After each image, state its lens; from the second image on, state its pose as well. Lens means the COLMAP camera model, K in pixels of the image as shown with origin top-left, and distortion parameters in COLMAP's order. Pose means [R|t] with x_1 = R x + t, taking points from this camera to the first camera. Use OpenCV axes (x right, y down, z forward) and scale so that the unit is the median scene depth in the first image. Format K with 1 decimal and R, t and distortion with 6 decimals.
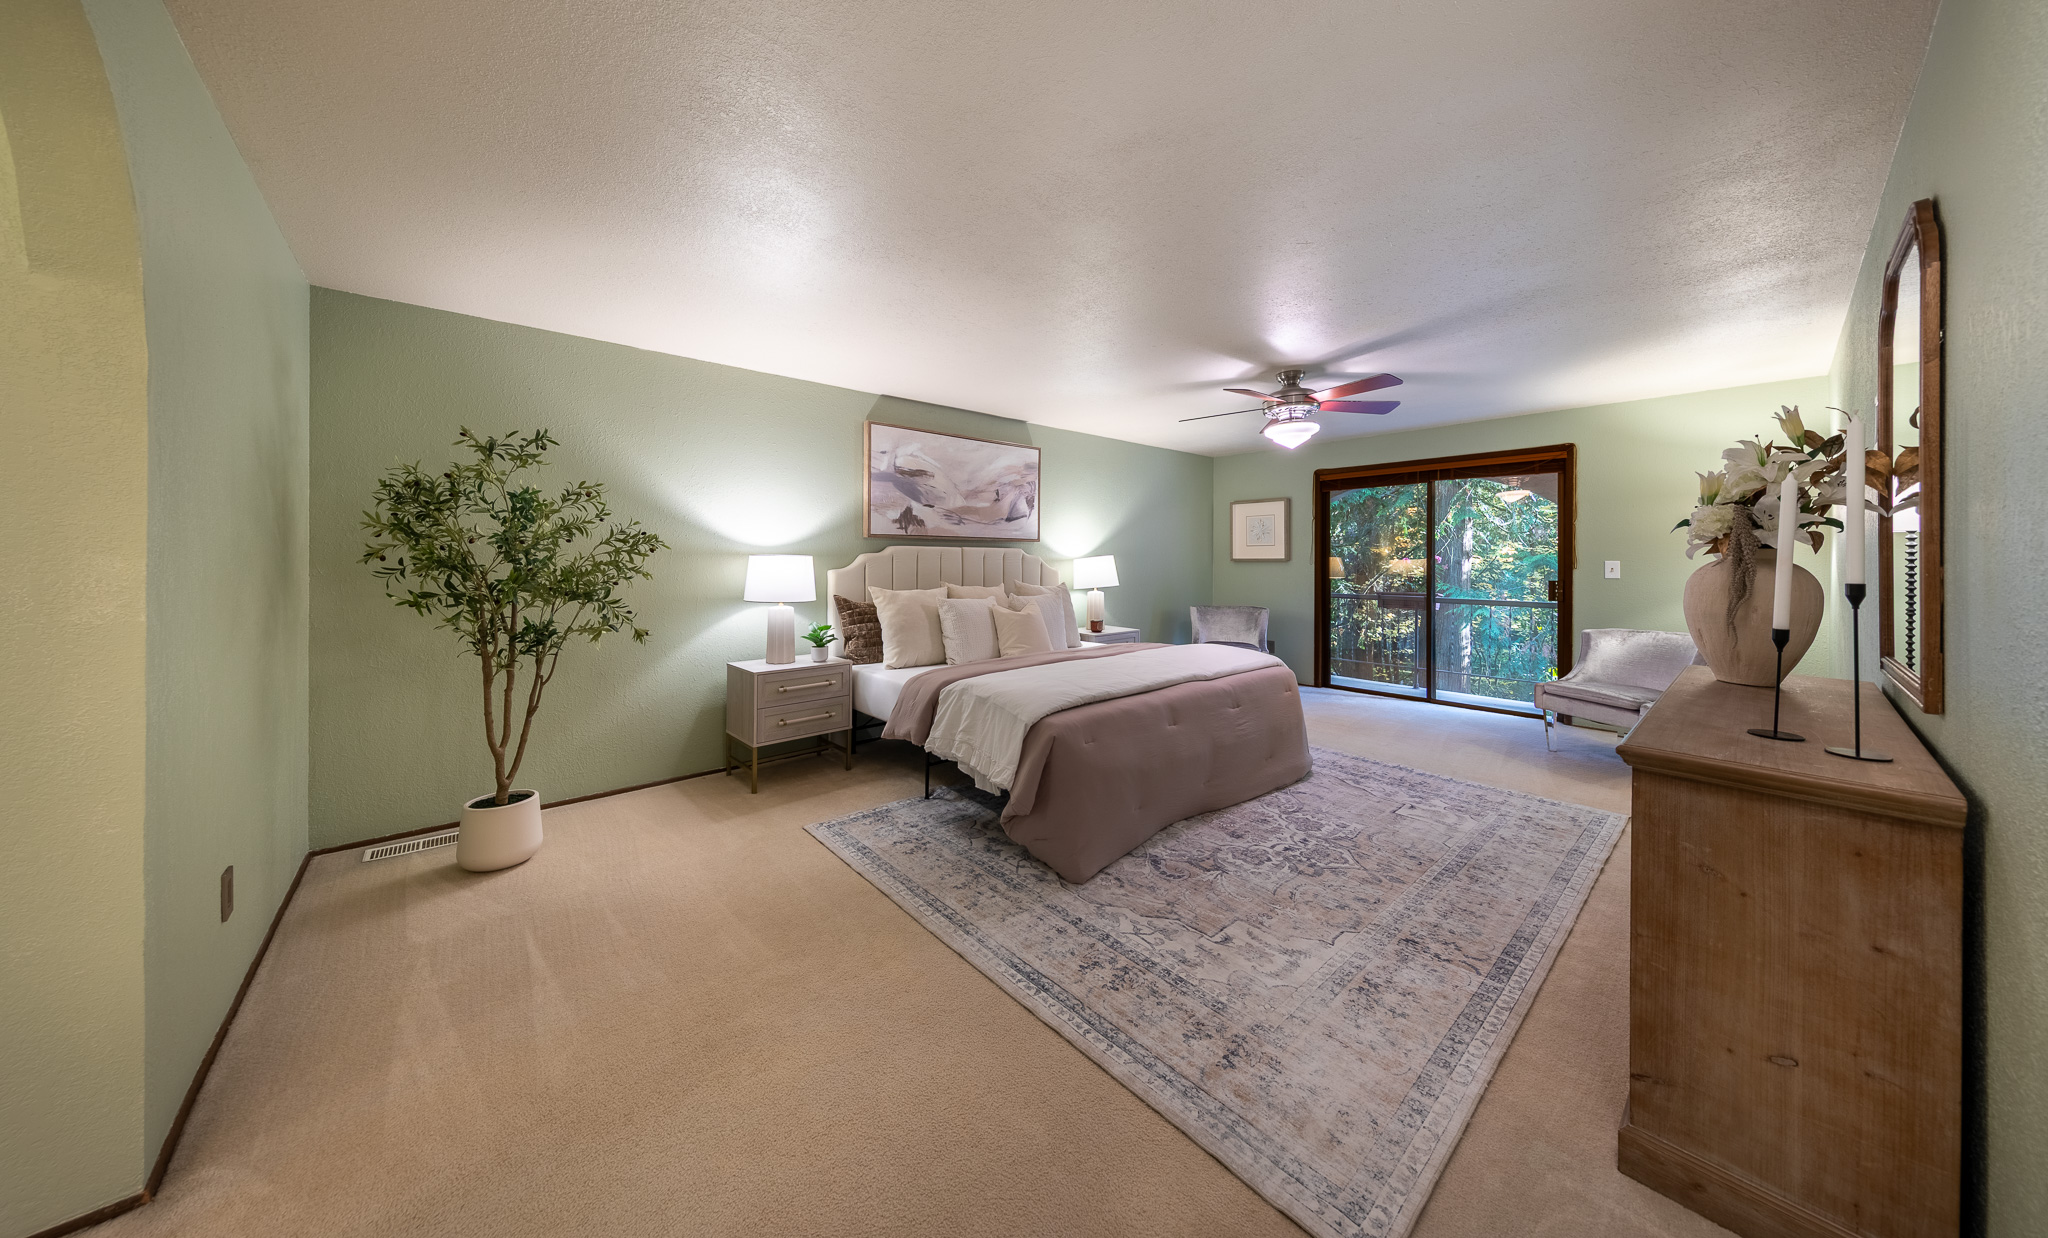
lens RADIAL K [[653.8, 0, 1015.1], [0, 653.8, 555.7], [0, 0, 1]] dist [0.000060, 0.000010]
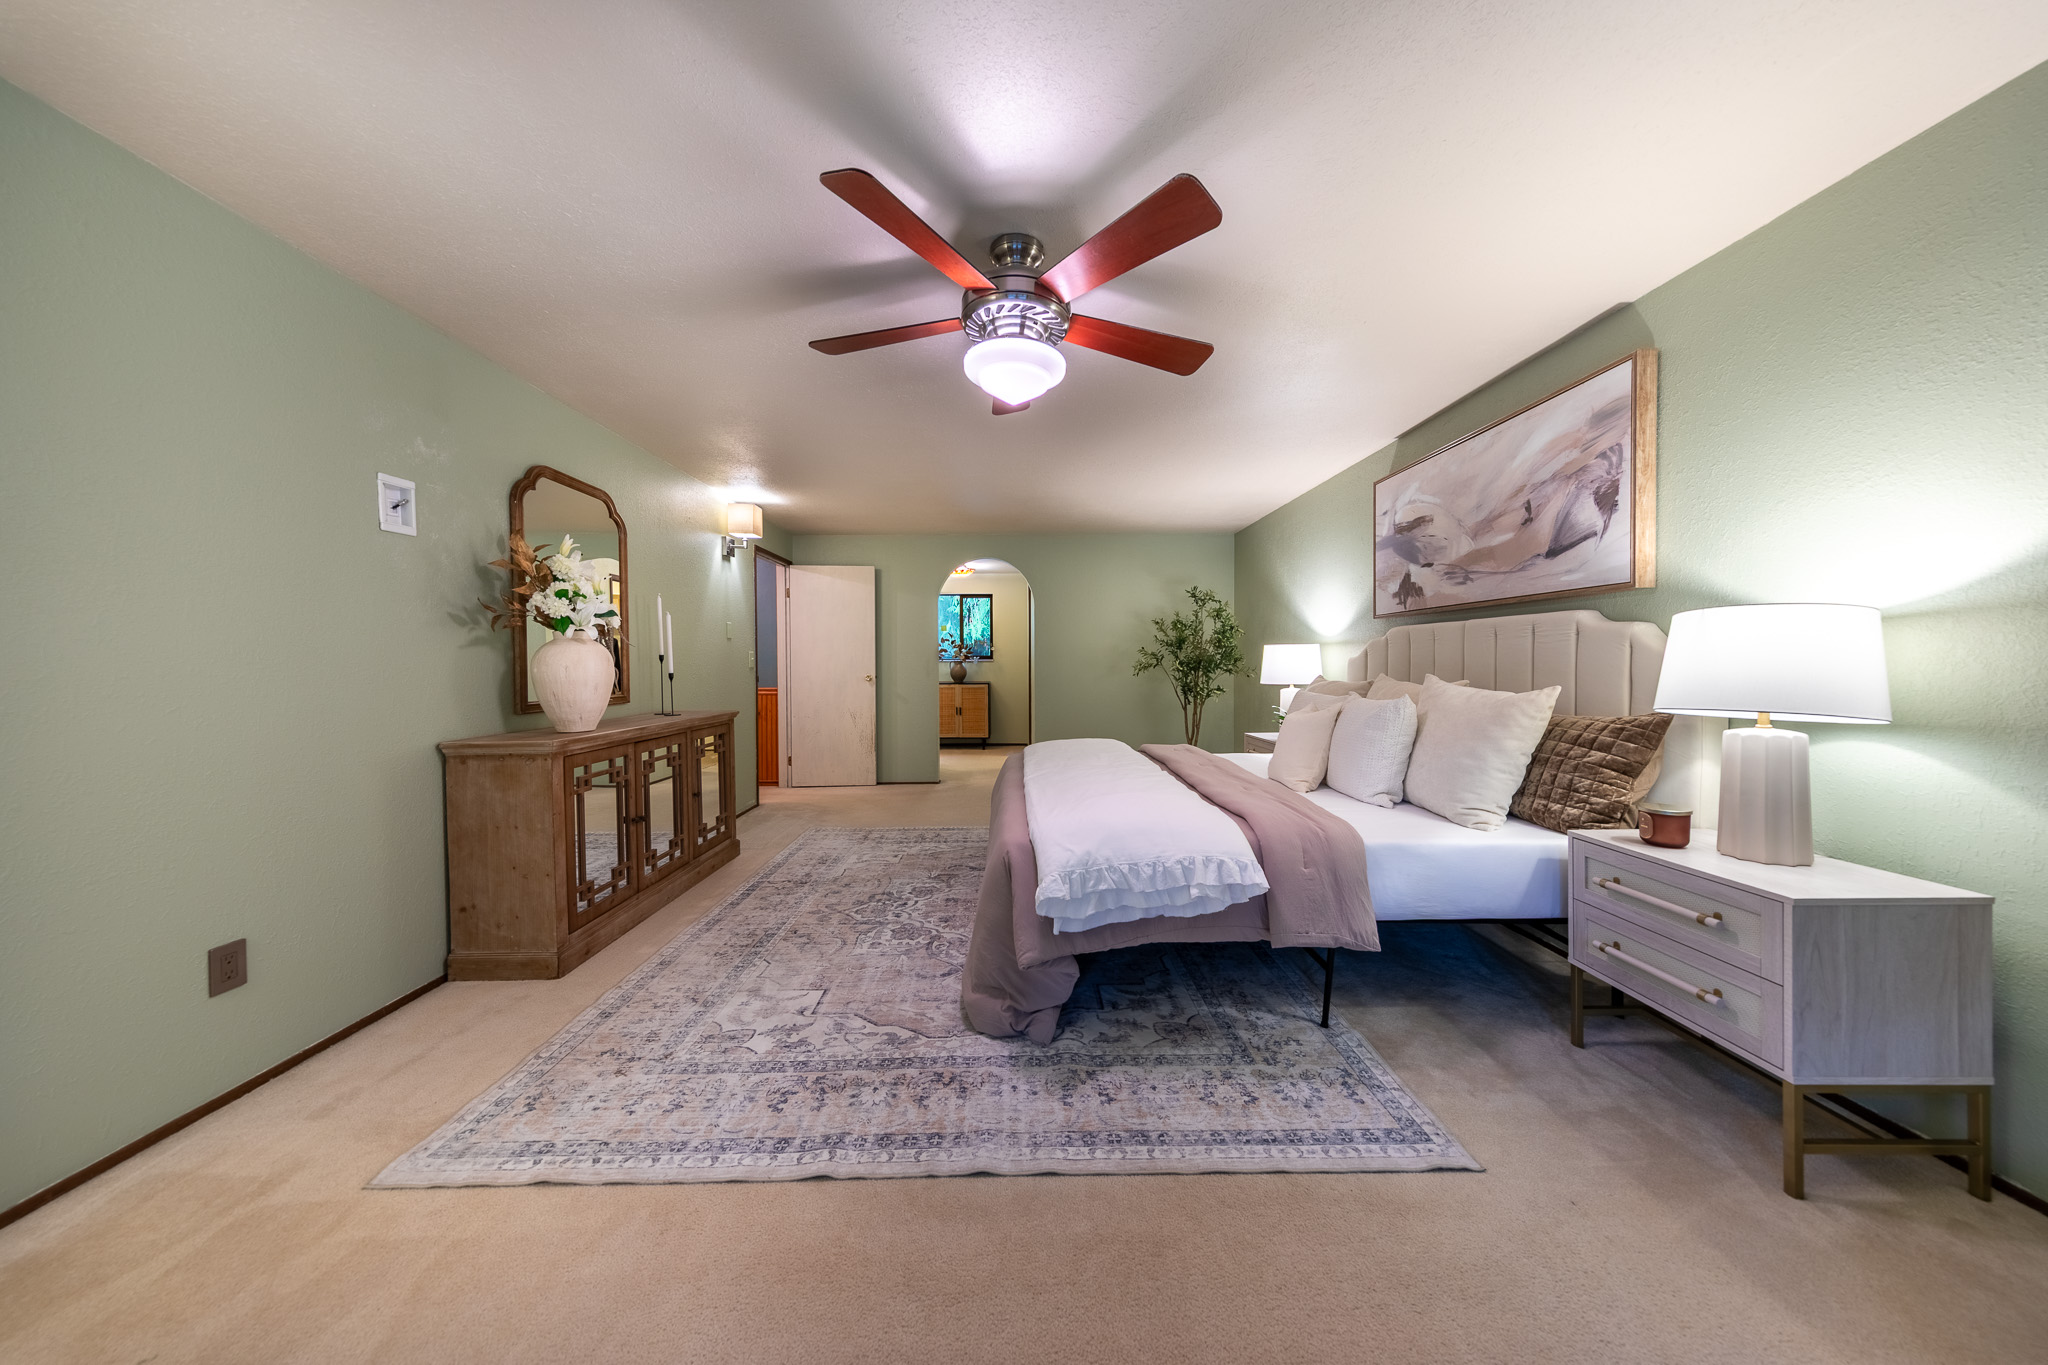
lens RADIAL K [[648.1, 0, 1022.8], [0, 648.1, 676.2], [0, 0, 1]] dist [0.000328, -0.000002]
pose [[-0.643455, 0.013634, -0.765363, 0.716932], [0.005765, 0.999899, 0.012965, 0.032313], [0.765462, 0.003930, -0.643469, 1.186901]]
